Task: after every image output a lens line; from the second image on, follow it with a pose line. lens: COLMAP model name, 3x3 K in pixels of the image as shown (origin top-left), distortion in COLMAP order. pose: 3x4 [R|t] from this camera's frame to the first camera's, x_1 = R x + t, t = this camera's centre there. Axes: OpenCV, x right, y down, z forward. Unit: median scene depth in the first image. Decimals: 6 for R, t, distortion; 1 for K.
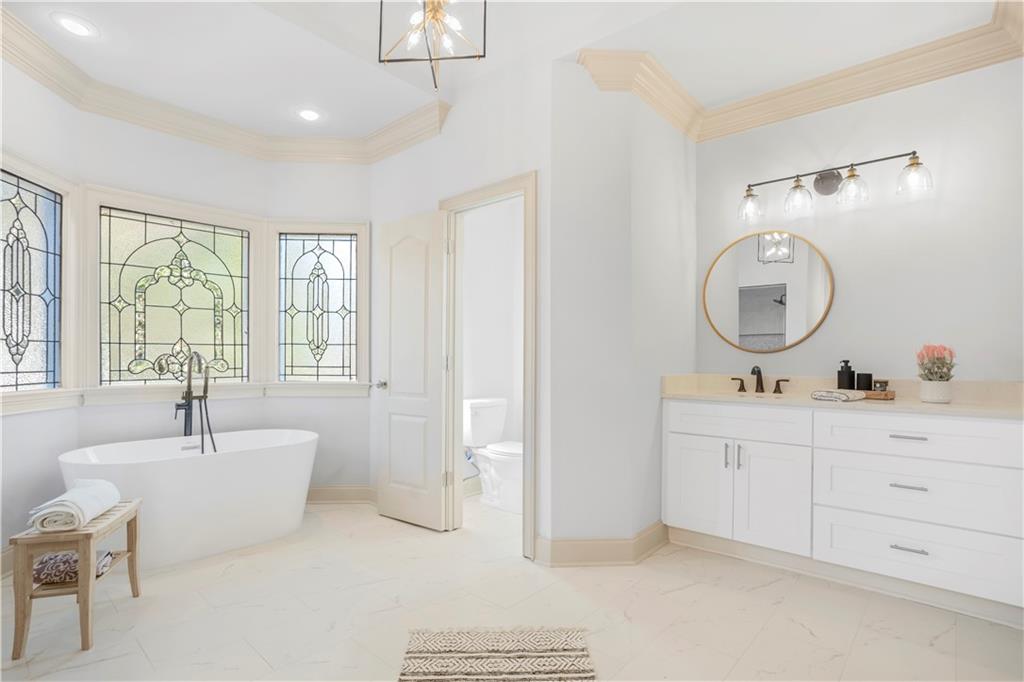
lens RADIAL K [[505.7, 0, 509.8], [0, 505.7, 354.5], [0, 0, 1]] dist [-0.053681, 0.022919]
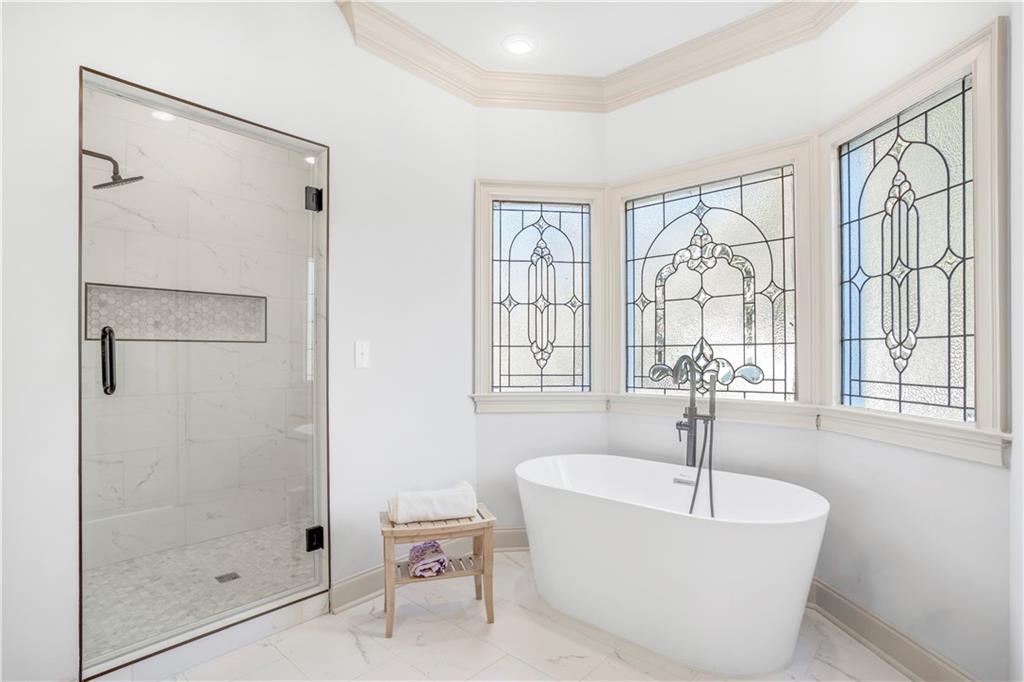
lens RADIAL K [[505.7, 0, 512.1], [0, 505.7, 351.1], [0, 0, 1]] dist [-0.053681, 0.022919]
pose [[-0.015175, -0.008298, -0.999850, 0.123236], [0.006515, 0.999944, -0.008398, -0.007226], [0.999864, -0.006642, -0.015120, 0.731007]]
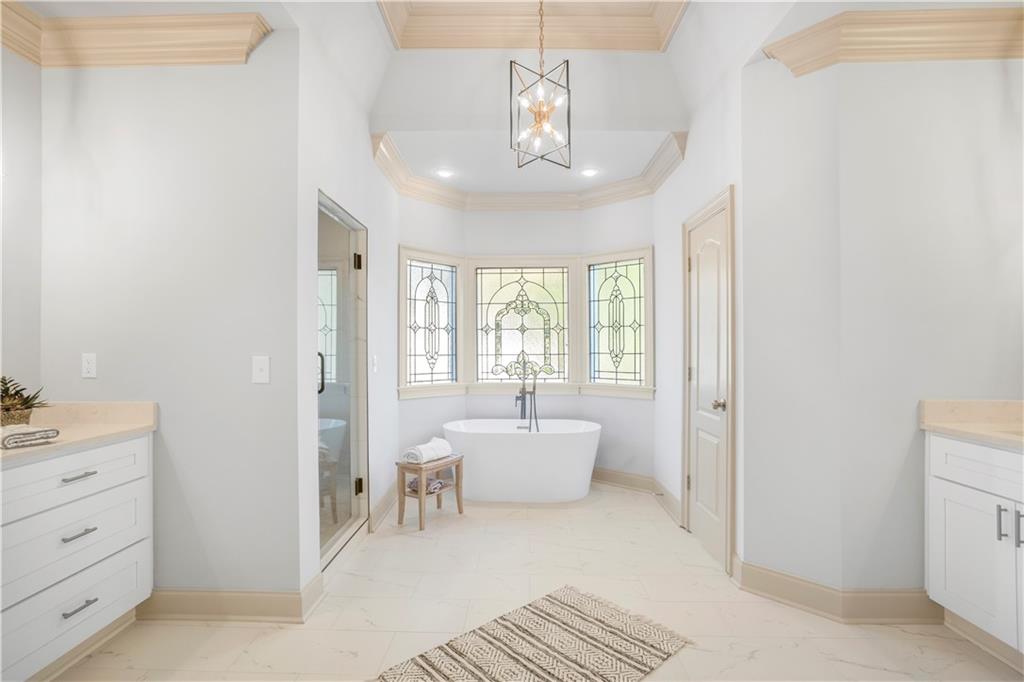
lens RADIAL K [[505.7, 0, 512.5], [0, 505.7, 345.6], [0, 0, 1]] dist [-0.053681, 0.022919]
pose [[0.648546, -0.008070, -0.761133, 0.439727], [0.007194, 0.999964, -0.004473, -0.041492], [0.761141, -0.002574, 0.648581, 0.029558]]
